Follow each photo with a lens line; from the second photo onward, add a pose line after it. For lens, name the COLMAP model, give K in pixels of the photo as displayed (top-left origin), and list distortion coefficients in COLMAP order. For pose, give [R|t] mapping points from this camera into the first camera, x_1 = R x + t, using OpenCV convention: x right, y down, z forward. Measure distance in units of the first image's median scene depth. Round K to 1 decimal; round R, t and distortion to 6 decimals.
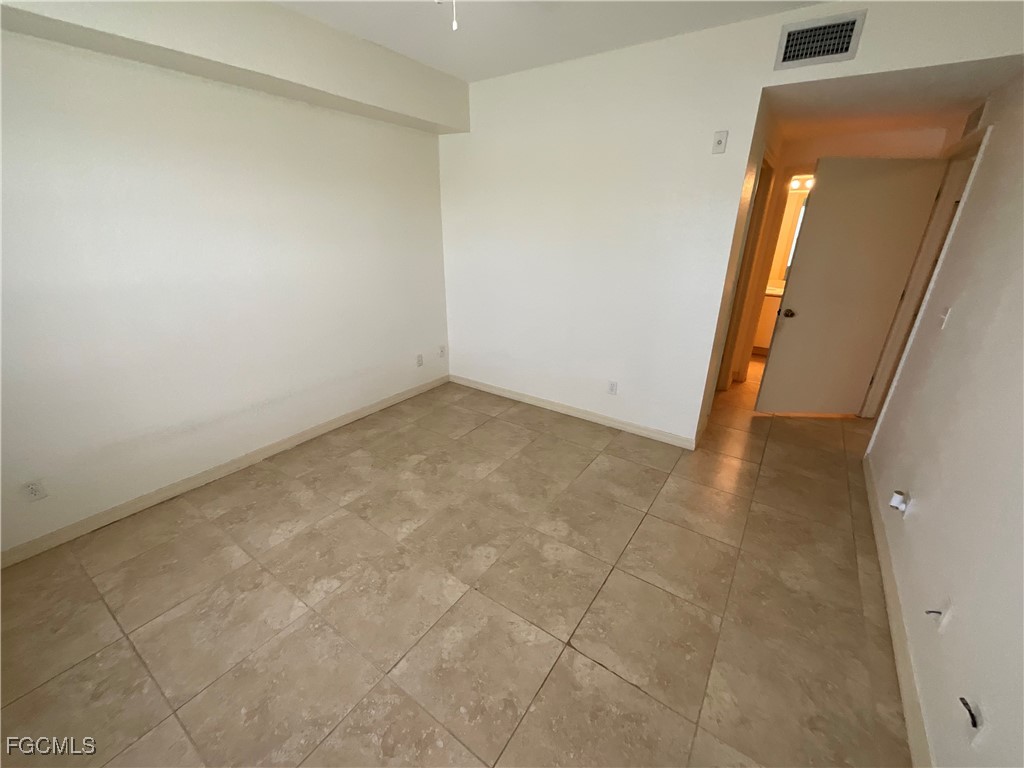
lens RADIAL K [[414.5, 0, 512.0], [0, 414.5, 384.0], [0, 0, 1]] dist [-0.001595, 0.000112]
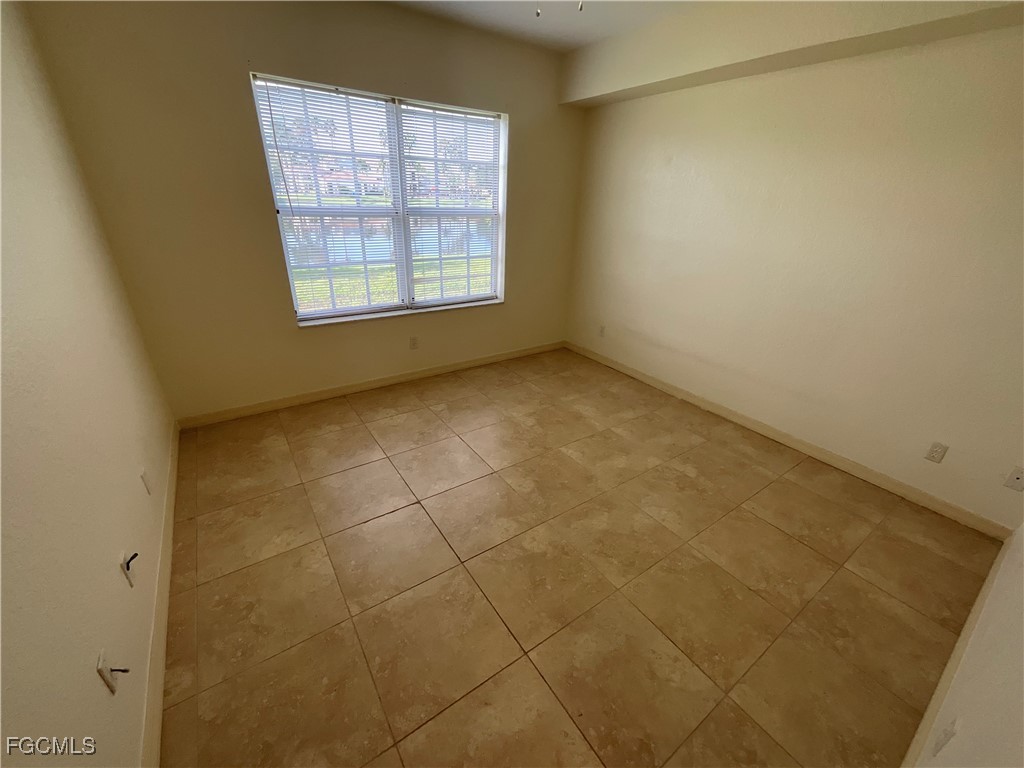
lens RADIAL K [[414.1, 0, 518.1], [0, 414.1, 384.9], [0, 0, 1]] dist [-0.001658, -0.000885]
pose [[-0.343782, 0.370735, -0.862769, 0.679251], [-0.377323, 0.786800, 0.488440, -0.299012], [0.859908, 0.493459, -0.130600, 0.817706]]
